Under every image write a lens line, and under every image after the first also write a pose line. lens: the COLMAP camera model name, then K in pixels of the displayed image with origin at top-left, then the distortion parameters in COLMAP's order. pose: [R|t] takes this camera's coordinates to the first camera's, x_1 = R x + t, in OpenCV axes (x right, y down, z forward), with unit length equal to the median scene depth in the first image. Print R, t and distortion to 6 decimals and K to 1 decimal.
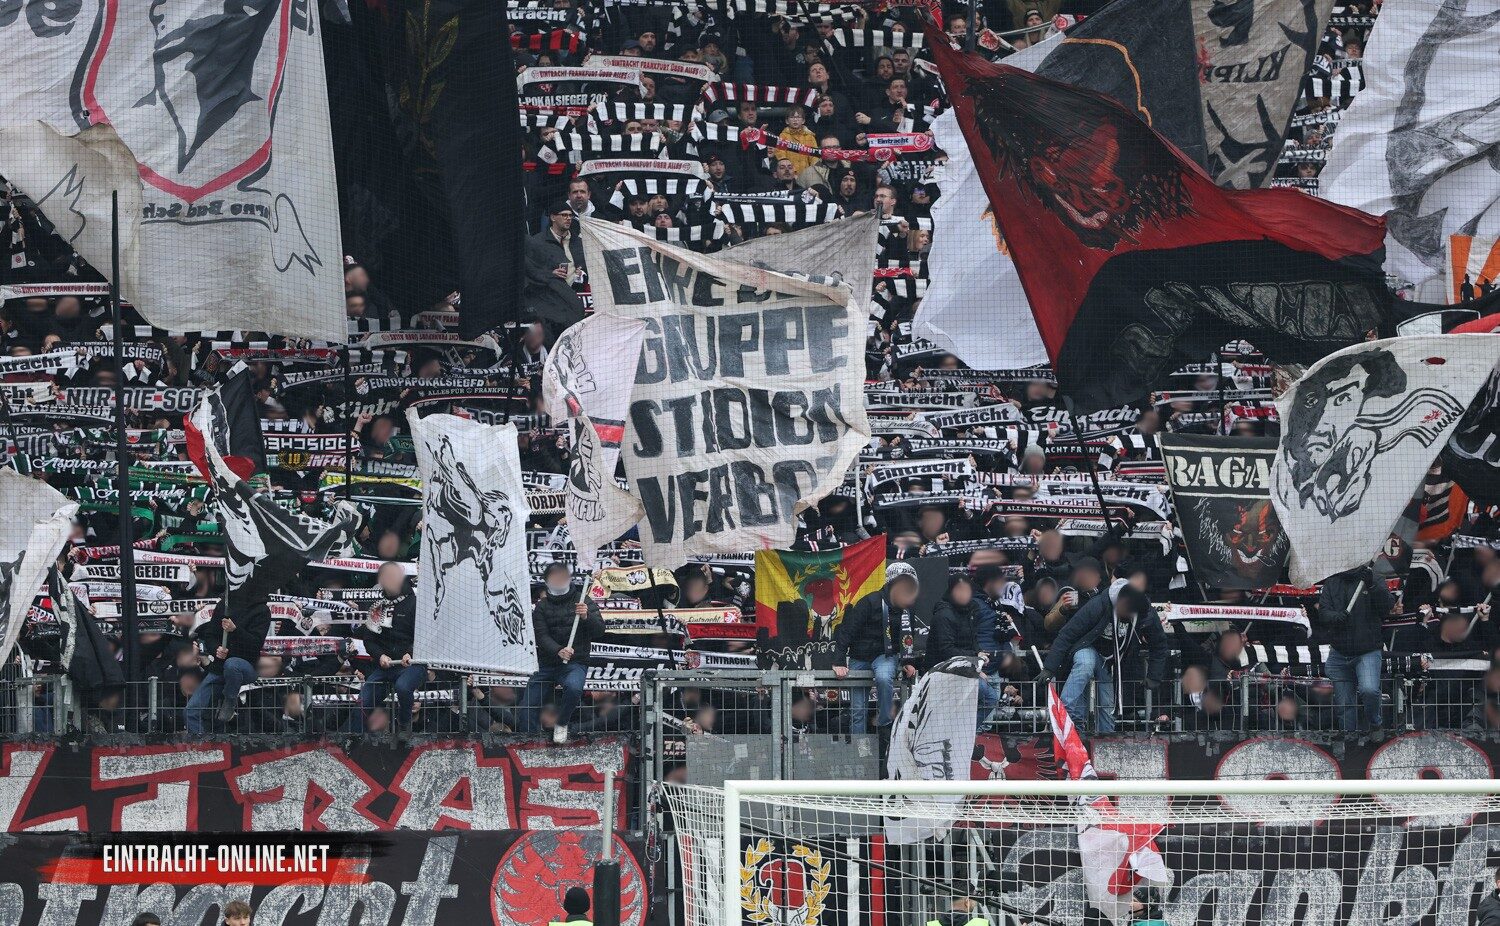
lens RADIAL K [[10827.5, 0, 749.3], [0, 10827.5, 464.5], [0, 0, 1]] dist [0.001589, 0.000000]
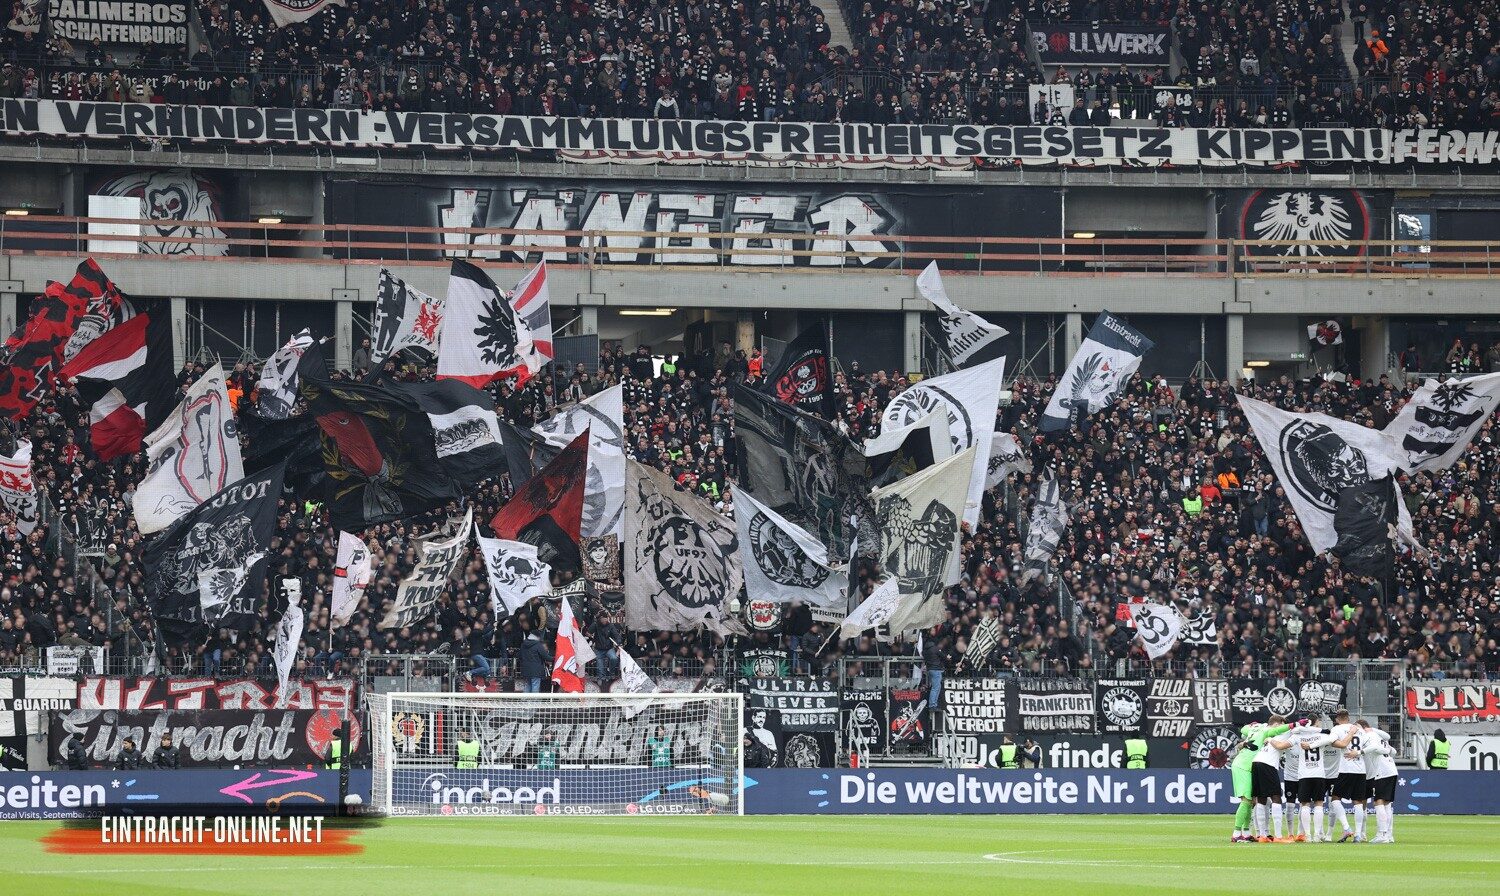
lens RADIAL K [[5597.0, 0, 760.8], [0, 5597.0, 435.6], [0, 0, 1]] dist [0.296476, 0.000000]
pose [[0.998140, 0.009105, 0.060287, 0.006377], [-0.007629, 0.999666, -0.024675, -0.003298], [-0.060492, 0.024170, 0.997876, -0.510260]]
